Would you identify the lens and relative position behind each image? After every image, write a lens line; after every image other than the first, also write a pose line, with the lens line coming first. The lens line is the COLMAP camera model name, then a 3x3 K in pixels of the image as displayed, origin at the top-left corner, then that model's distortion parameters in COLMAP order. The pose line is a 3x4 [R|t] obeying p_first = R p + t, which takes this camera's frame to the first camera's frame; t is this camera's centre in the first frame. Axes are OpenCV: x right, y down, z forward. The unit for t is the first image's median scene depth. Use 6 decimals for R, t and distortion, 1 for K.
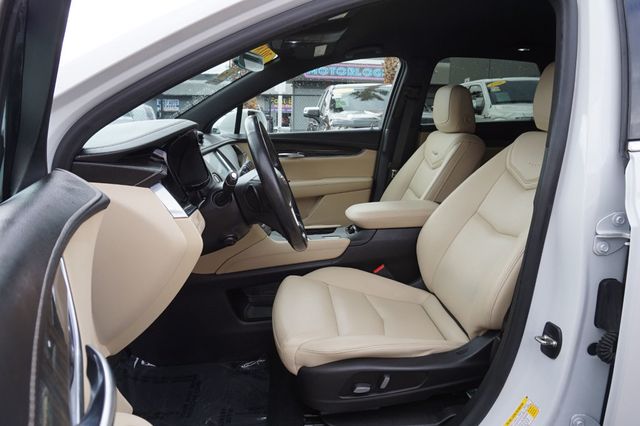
lens RADIAL K [[438.7, 0, 324.0], [0, 438.7, 213.5], [0, 0, 1]] dist [-0.032604, 0.027333]
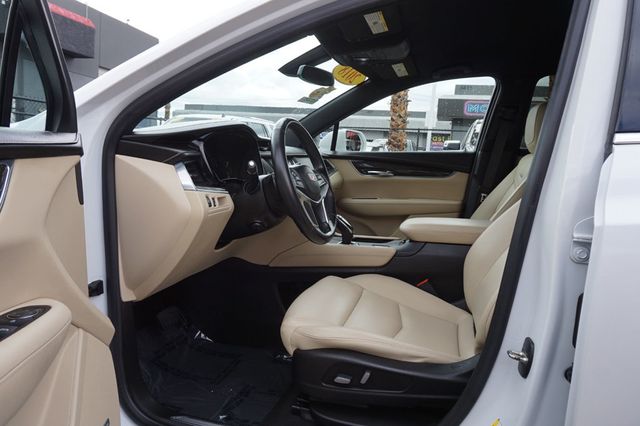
lens RADIAL K [[438.7, 0, 314.9], [0, 438.7, 211.7], [0, 0, 1]] dist [-0.032604, 0.027333]
pose [[0.934597, 0.084927, -0.345421, 0.228508], [-0.112468, 0.991815, -0.060448, 0.056220], [0.337461, 0.095343, 0.936499, -0.004664]]
